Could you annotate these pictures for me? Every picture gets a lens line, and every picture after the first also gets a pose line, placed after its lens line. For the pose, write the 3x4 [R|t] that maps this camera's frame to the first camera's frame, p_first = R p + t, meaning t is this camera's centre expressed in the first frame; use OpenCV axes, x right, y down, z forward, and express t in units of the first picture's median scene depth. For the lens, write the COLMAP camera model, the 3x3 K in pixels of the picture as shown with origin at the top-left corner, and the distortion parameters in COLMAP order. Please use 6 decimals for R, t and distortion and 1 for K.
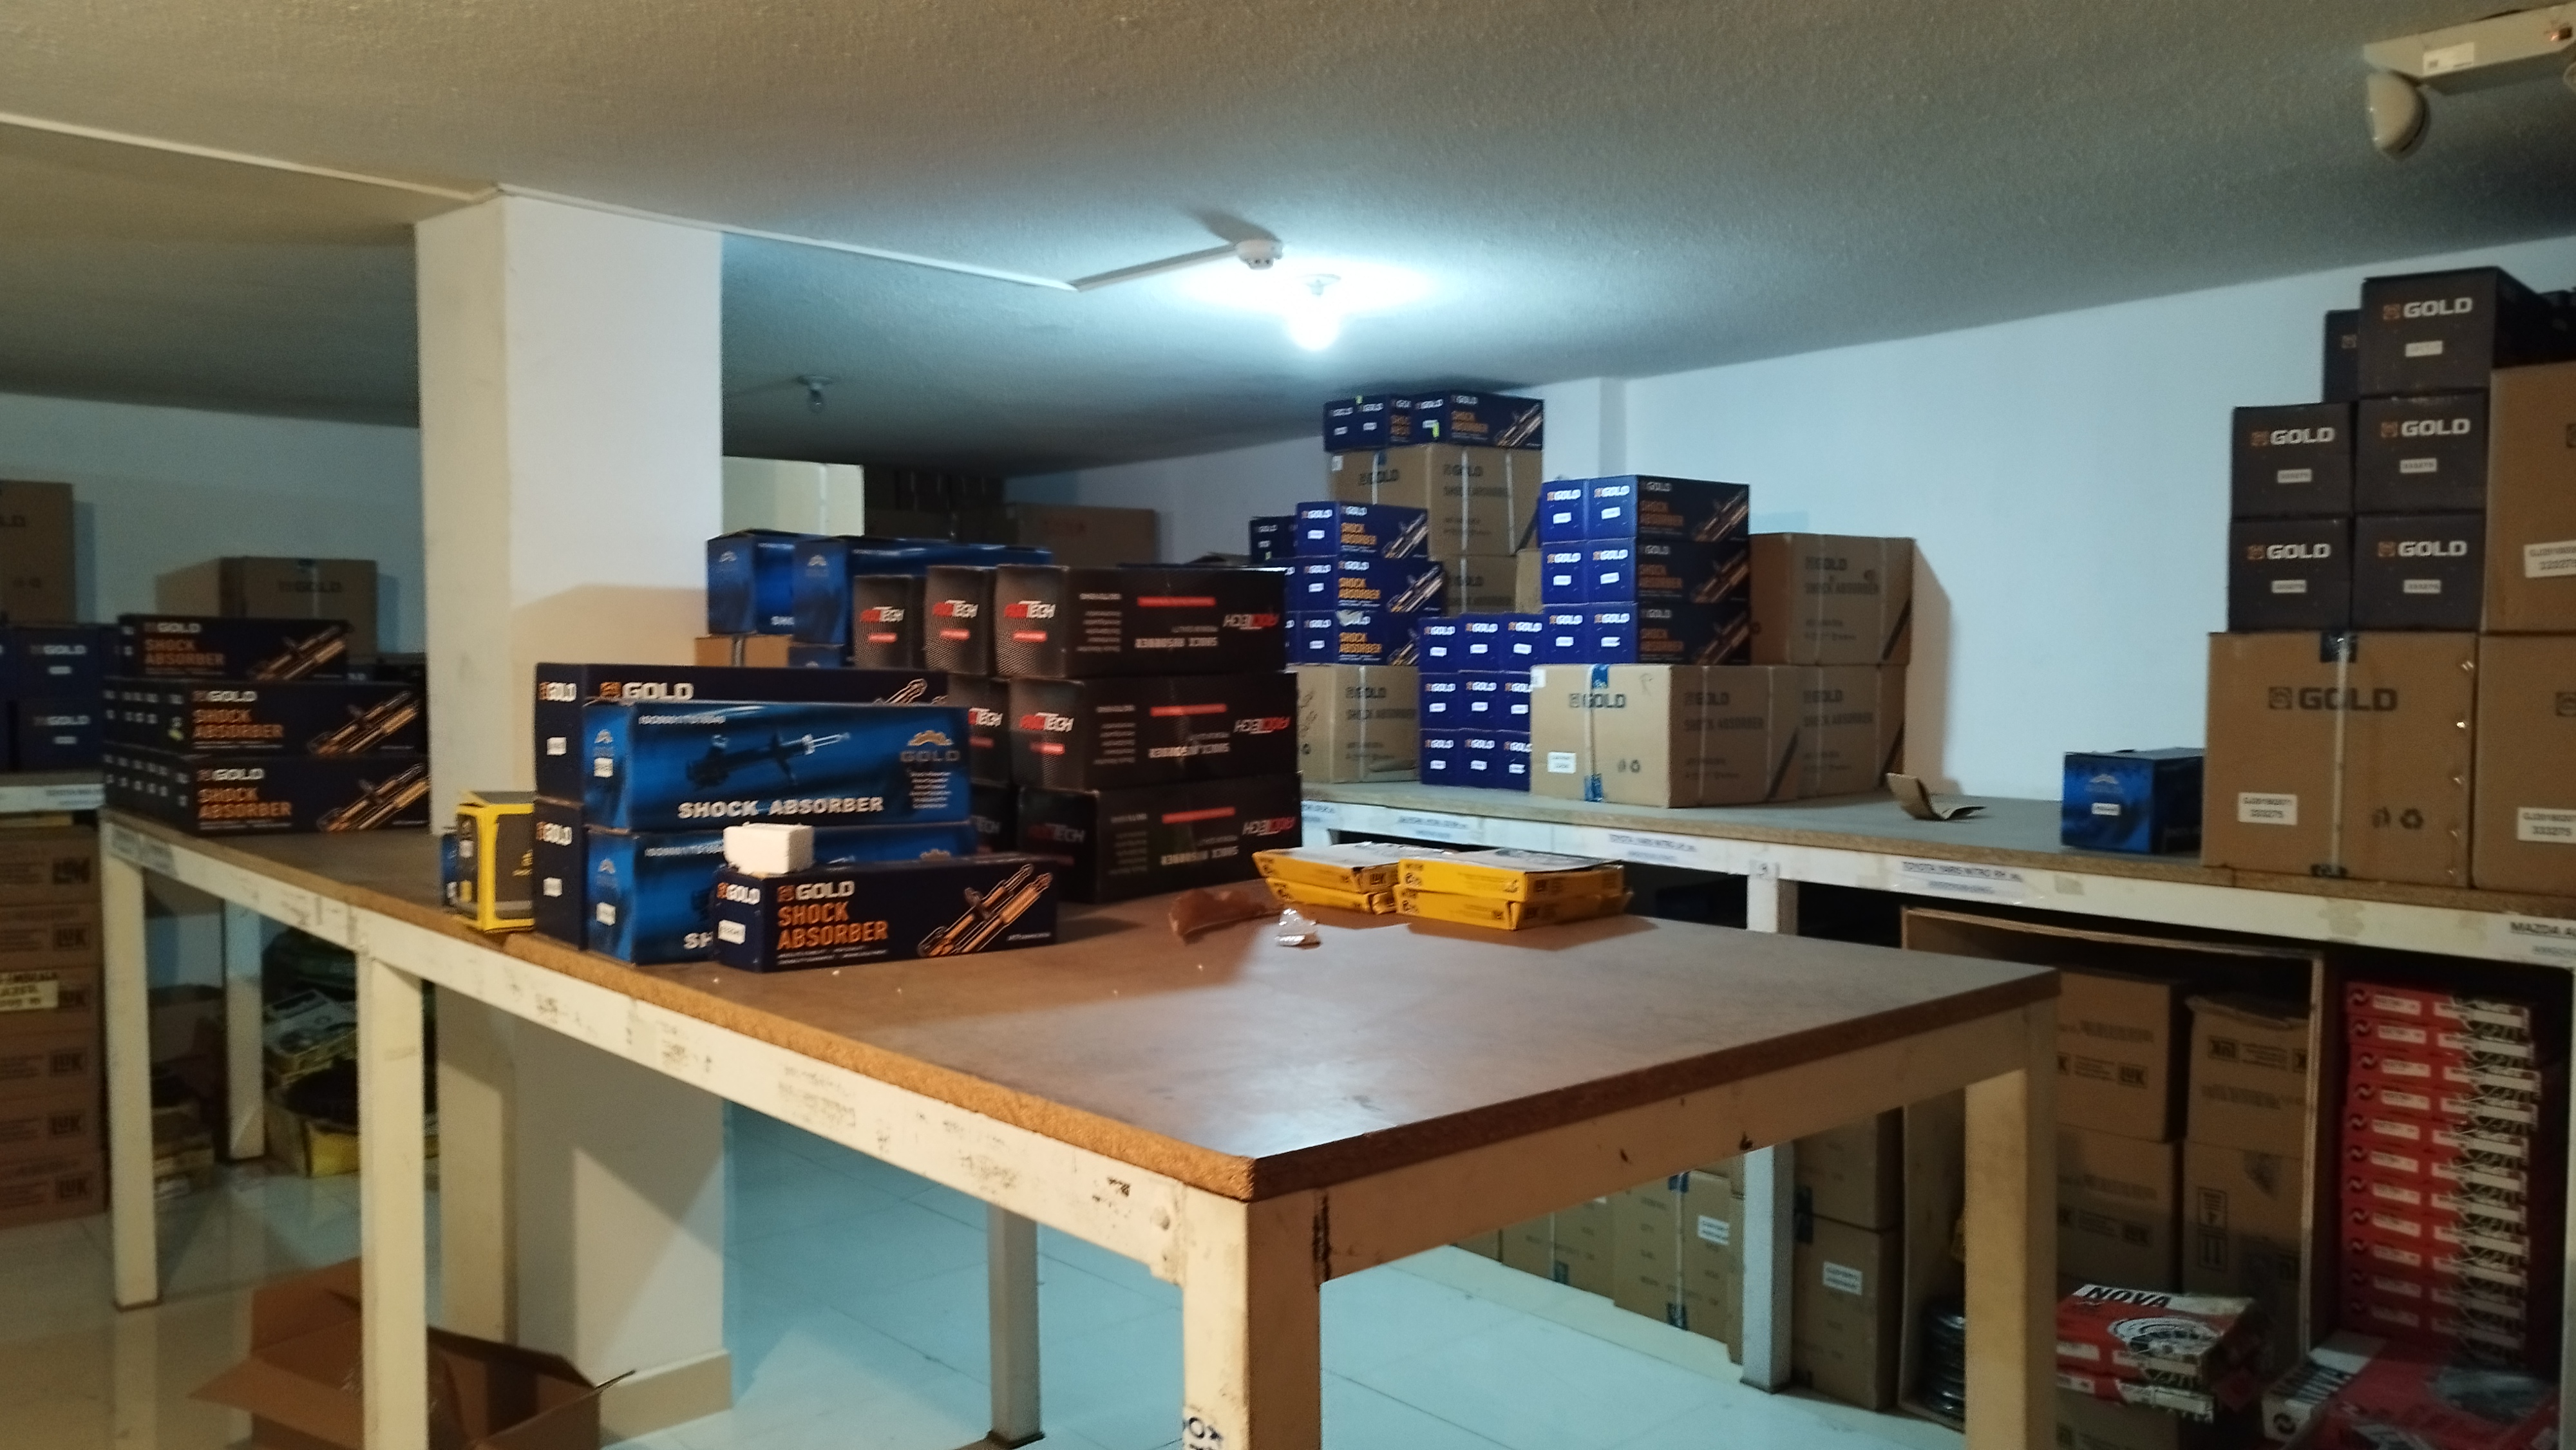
lens RADIAL K [[1847.3, 0, 1284.7], [0, 1847.3, 738.6], [0, 0, 1]] dist [0.000494, -0.002339]
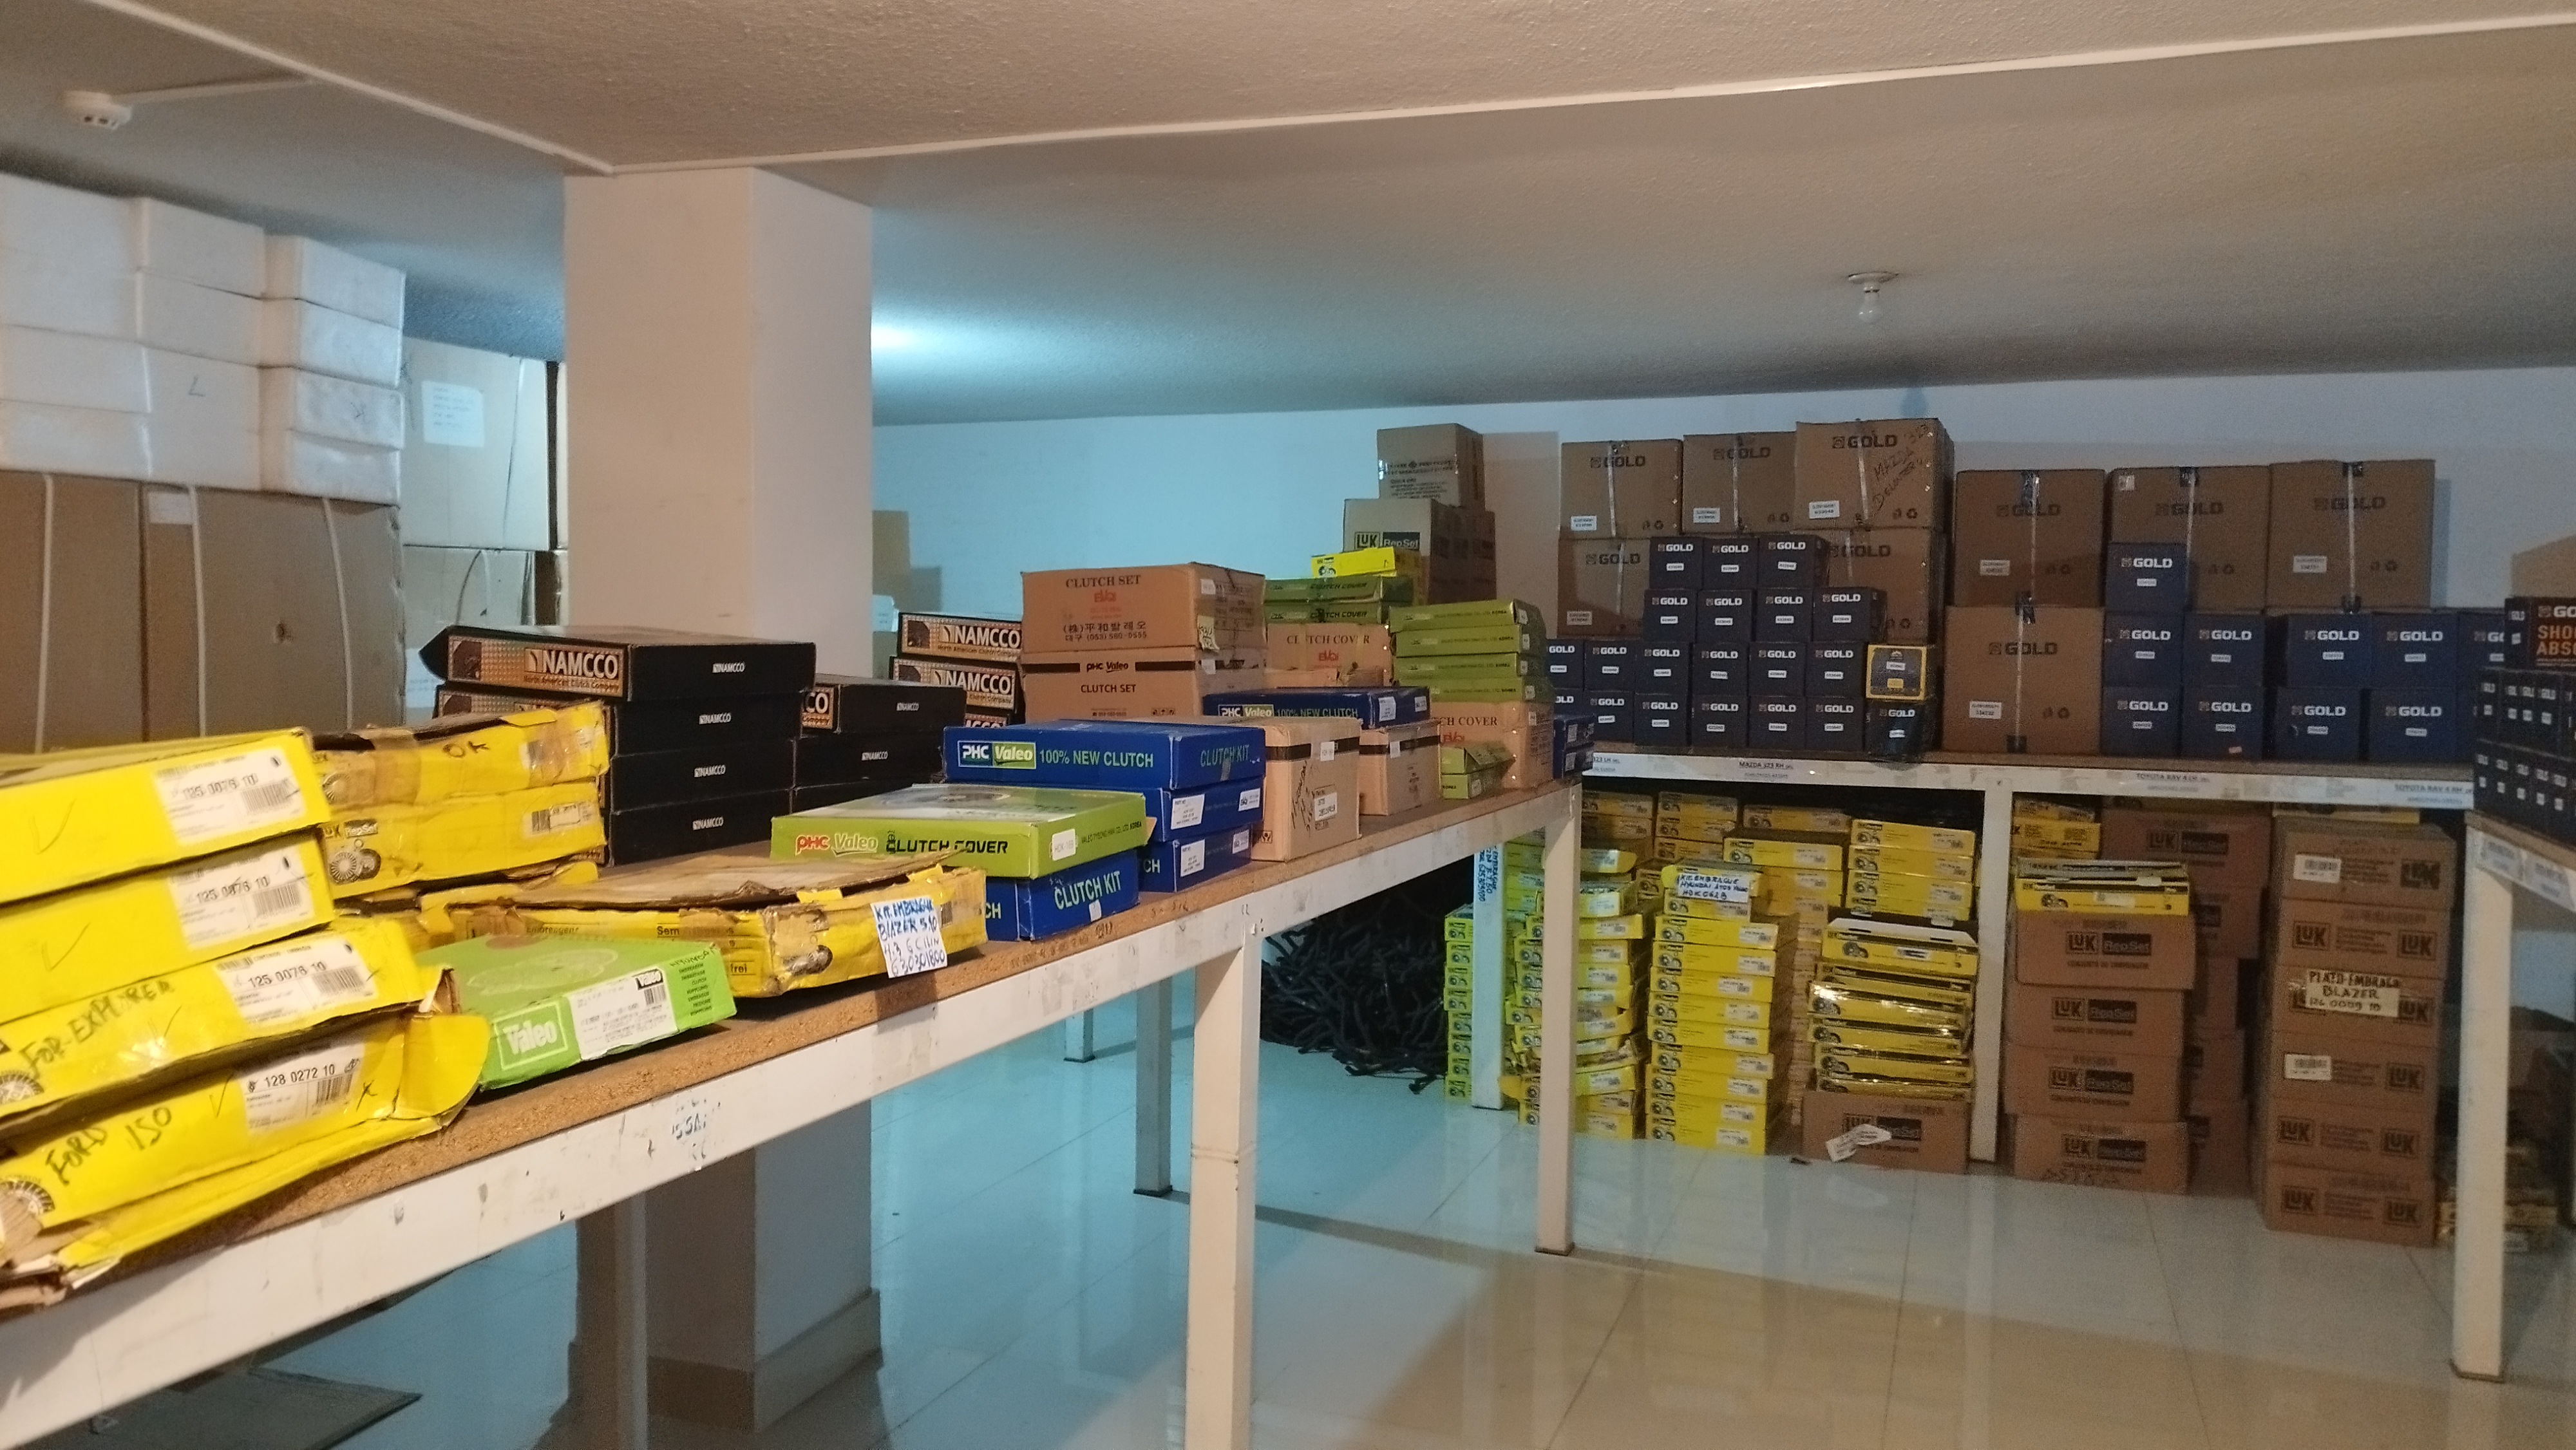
lens RADIAL K [[1847.3, 0, 1286.5], [0, 1847.3, 725.6], [0, 0, 1]] dist [0.000494, -0.002339]
pose [[0.444135, 0.046944, -0.894729, -0.084749], [-0.045485, 0.998520, 0.029811, -0.005015], [0.894805, 0.027457, 0.445613, 0.074401]]
